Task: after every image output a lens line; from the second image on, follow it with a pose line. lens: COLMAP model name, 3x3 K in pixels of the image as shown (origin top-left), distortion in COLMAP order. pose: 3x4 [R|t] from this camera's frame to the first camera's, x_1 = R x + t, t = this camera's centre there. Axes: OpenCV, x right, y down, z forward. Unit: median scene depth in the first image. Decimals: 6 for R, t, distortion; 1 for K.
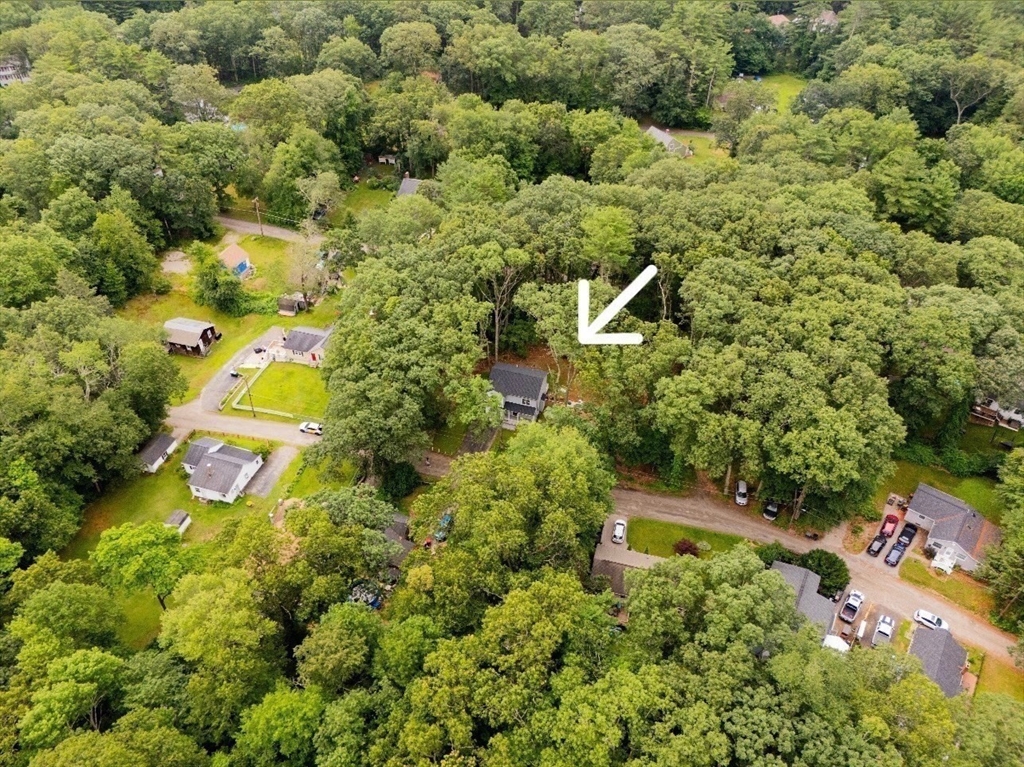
lens RADIAL K [[752.8, 0, 512.0], [0, 752.8, 383.5], [0, 0, 1]] dist [0.041193, -0.037574]
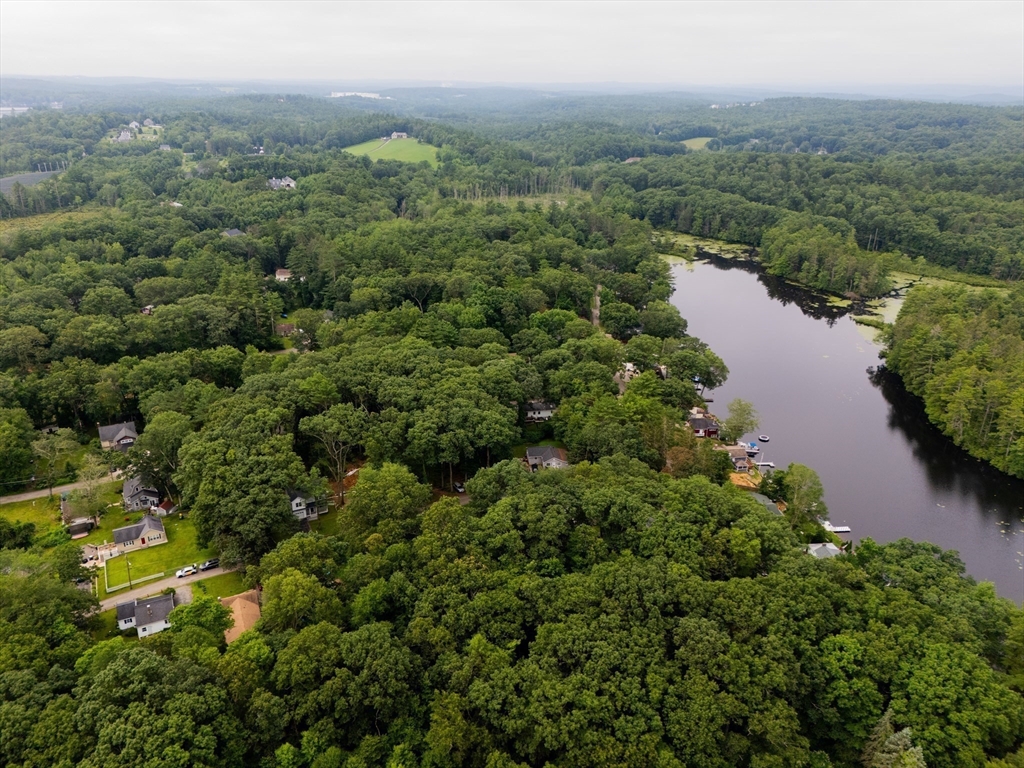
lens RADIAL K [[752.8, 0, 512.0], [0, 752.8, 384.0], [0, 0, 1]] dist [0.041193, -0.037574]
pose [[0.711223, -0.261238, 0.652622, -0.689354], [0.459362, 0.875463, -0.150170, 0.250245], [-0.532116, 0.406595, 0.742653, -0.477187]]
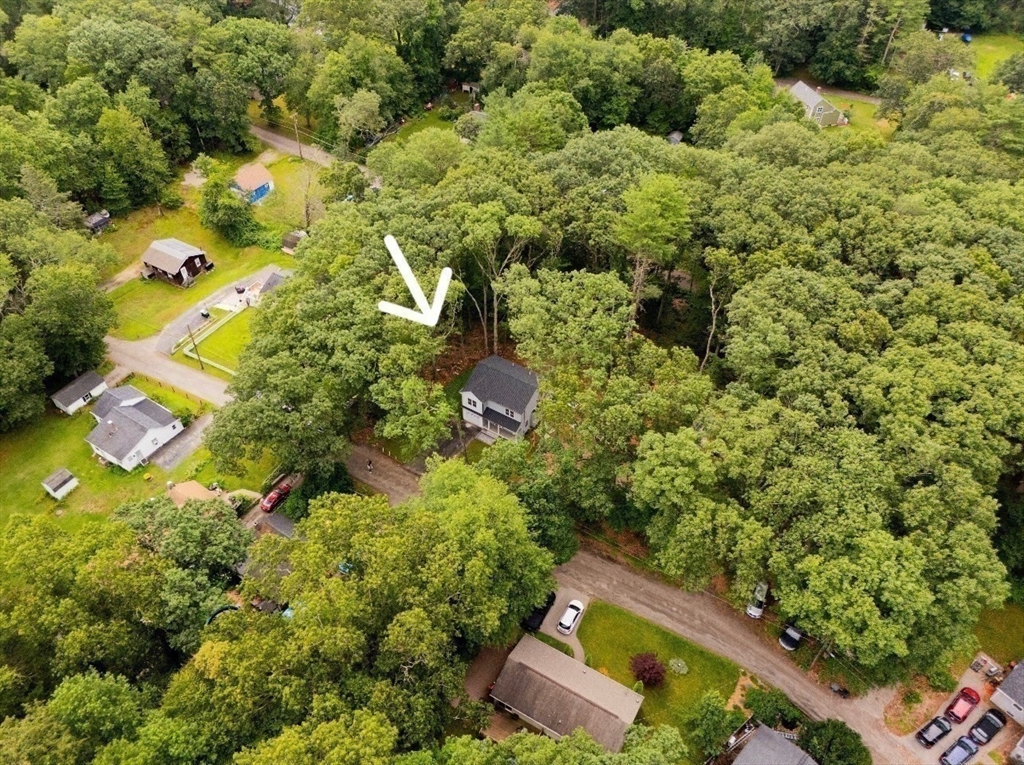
lens RADIAL K [[752.8, 0, 512.0], [0, 752.8, 382.5], [0, 0, 1]] dist [0.041193, -0.037574]
pose [[0.965757, 0.181093, -0.185790, 0.171262], [-0.168564, 0.982333, 0.081284, -0.075653], [0.197227, -0.047183, 0.979222, 0.253988]]
